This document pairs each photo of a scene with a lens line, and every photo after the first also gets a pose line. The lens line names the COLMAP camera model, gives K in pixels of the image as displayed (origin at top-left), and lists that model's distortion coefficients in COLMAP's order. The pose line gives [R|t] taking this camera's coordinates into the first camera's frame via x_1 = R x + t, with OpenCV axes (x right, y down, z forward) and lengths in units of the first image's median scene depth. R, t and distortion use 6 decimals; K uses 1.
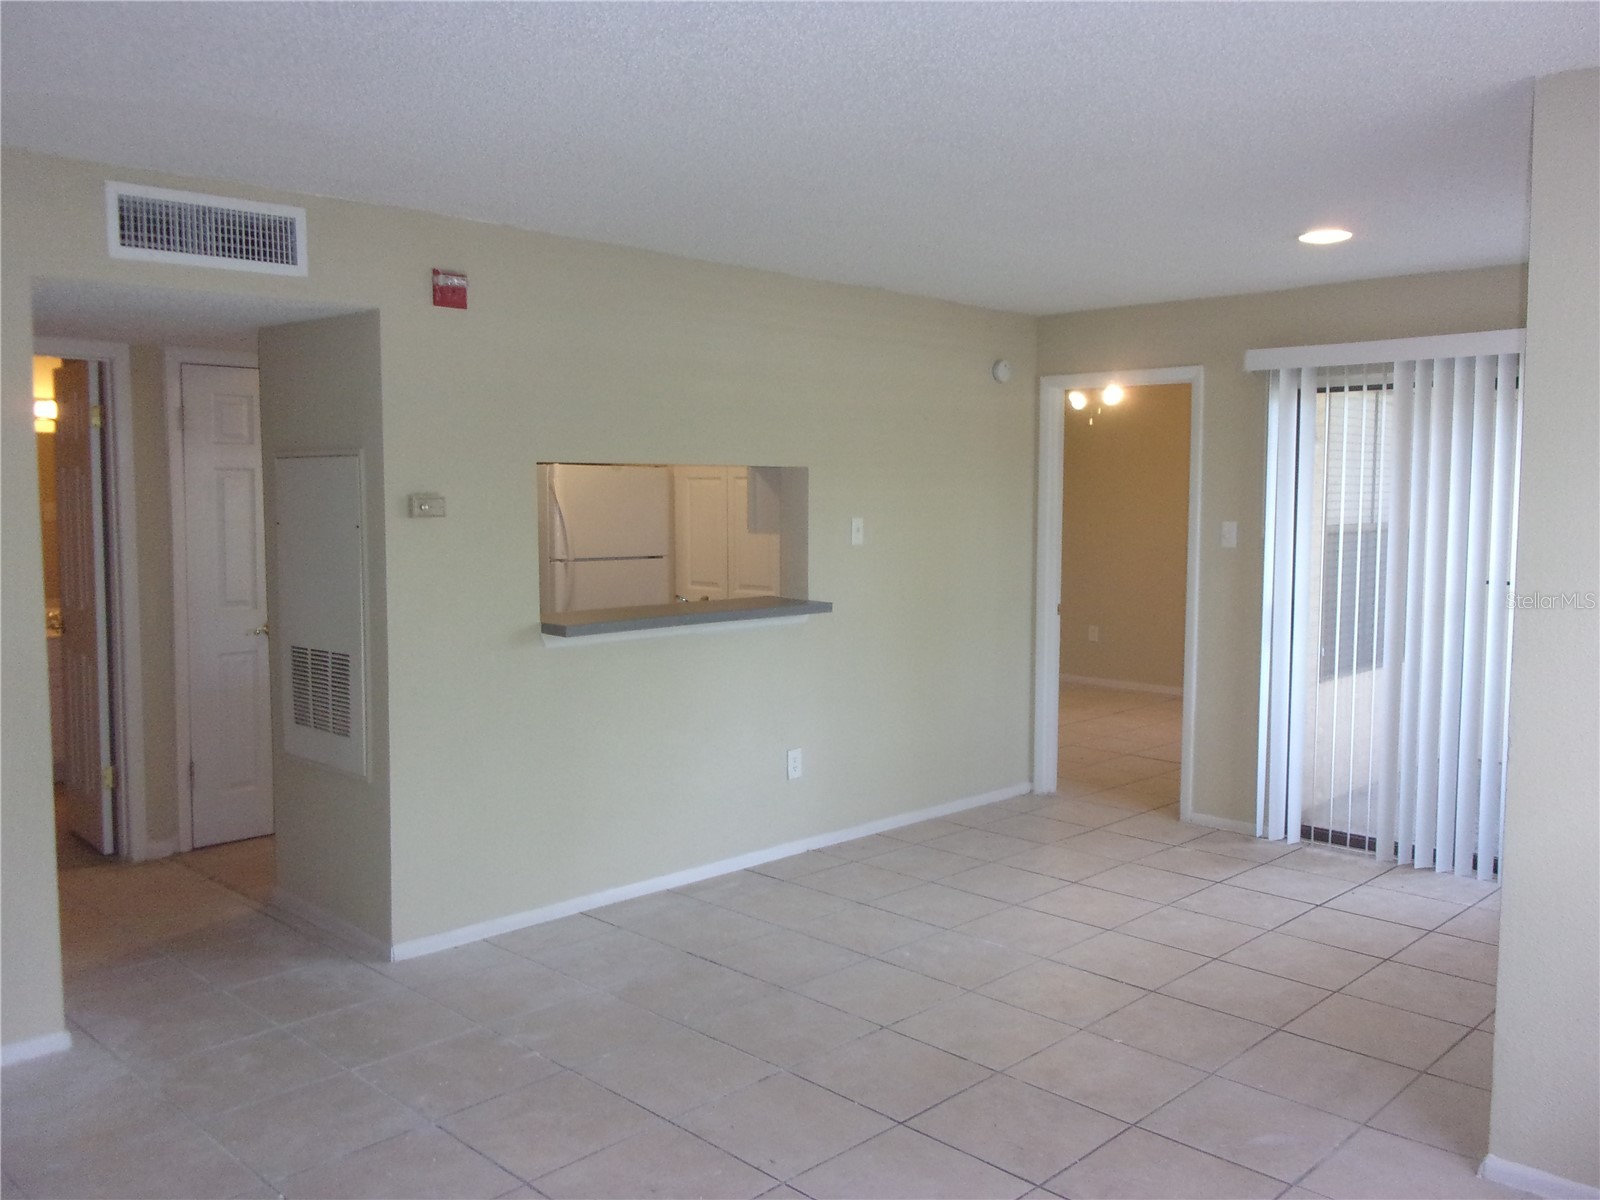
lens RADIAL K [[1330.2, 0, 800.0], [0, 1330.2, 600.0], [0, 0, 1]] dist [-0.015706, -0.008957]
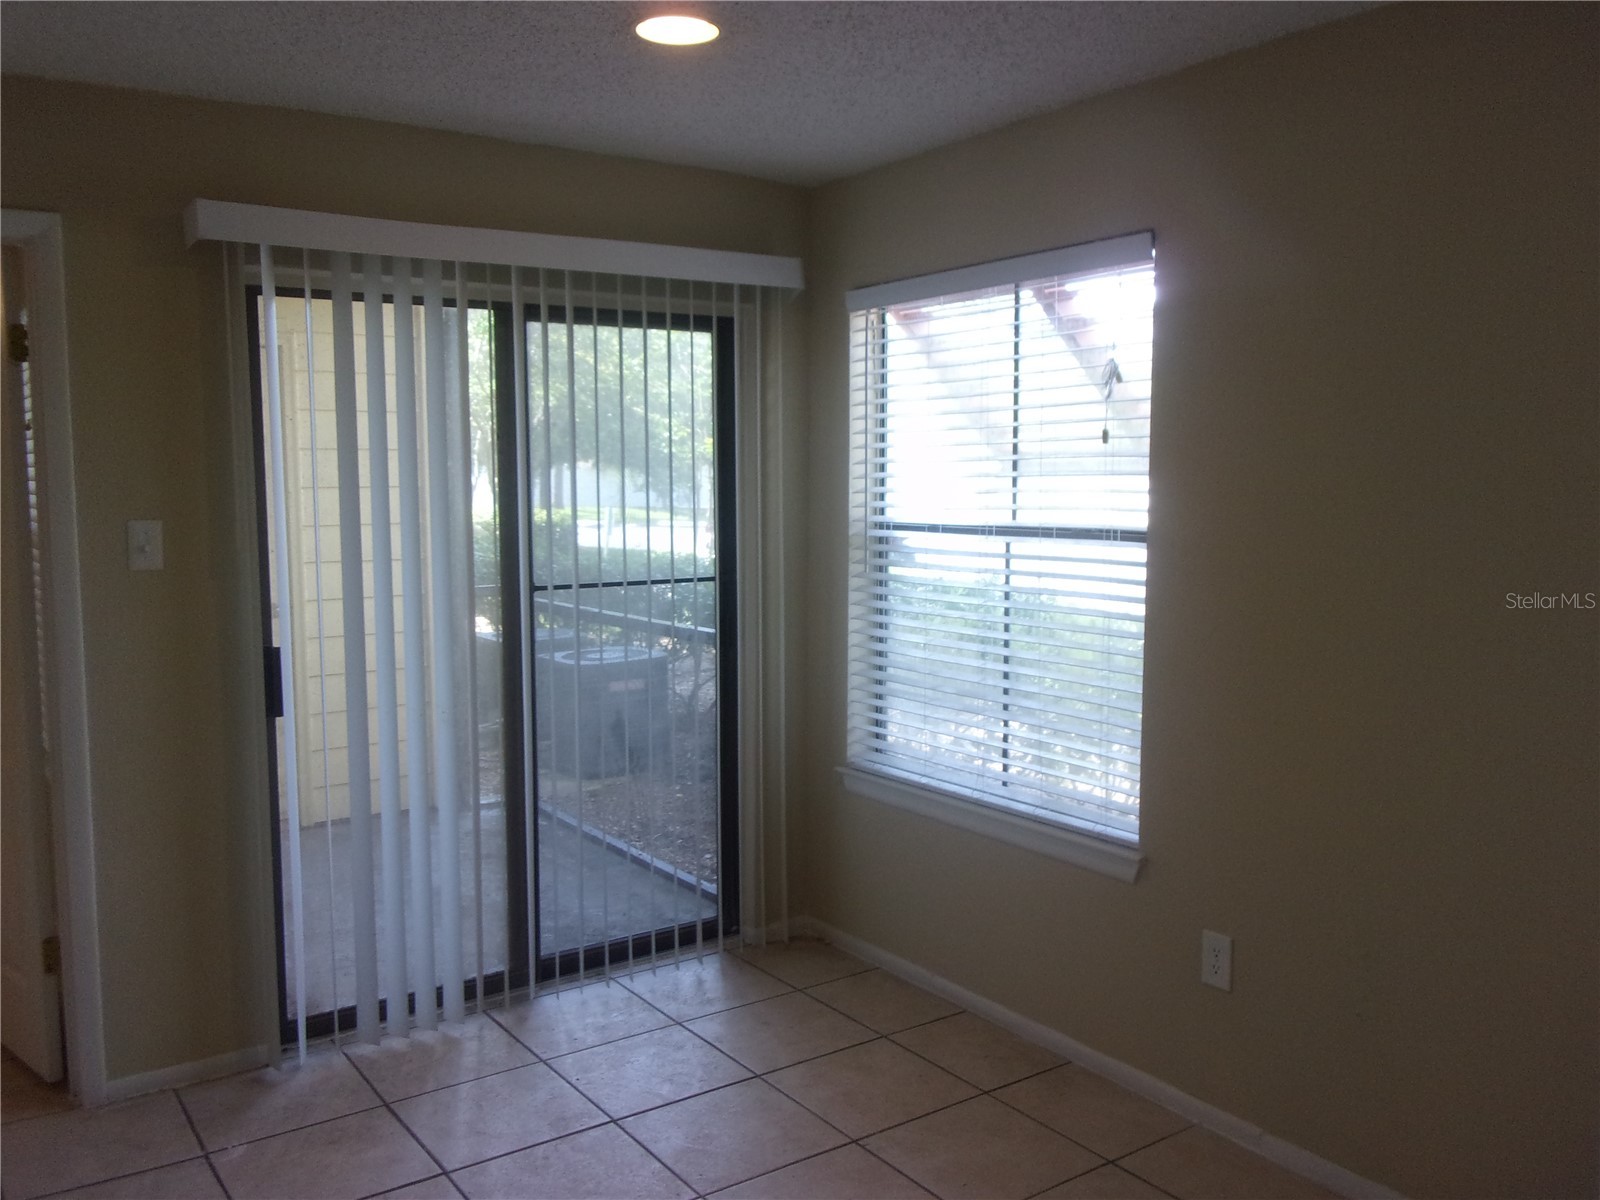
lens RADIAL K [[1330.2, 0, 800.0], [0, 1330.2, 600.0], [0, 0, 1]] dist [-0.015706, -0.008957]
pose [[0.165610, -0.096669, 0.981442, -0.164098], [0.082467, 0.993056, 0.083898, -0.053262], [-0.982737, 0.067042, 0.172432, 0.688568]]
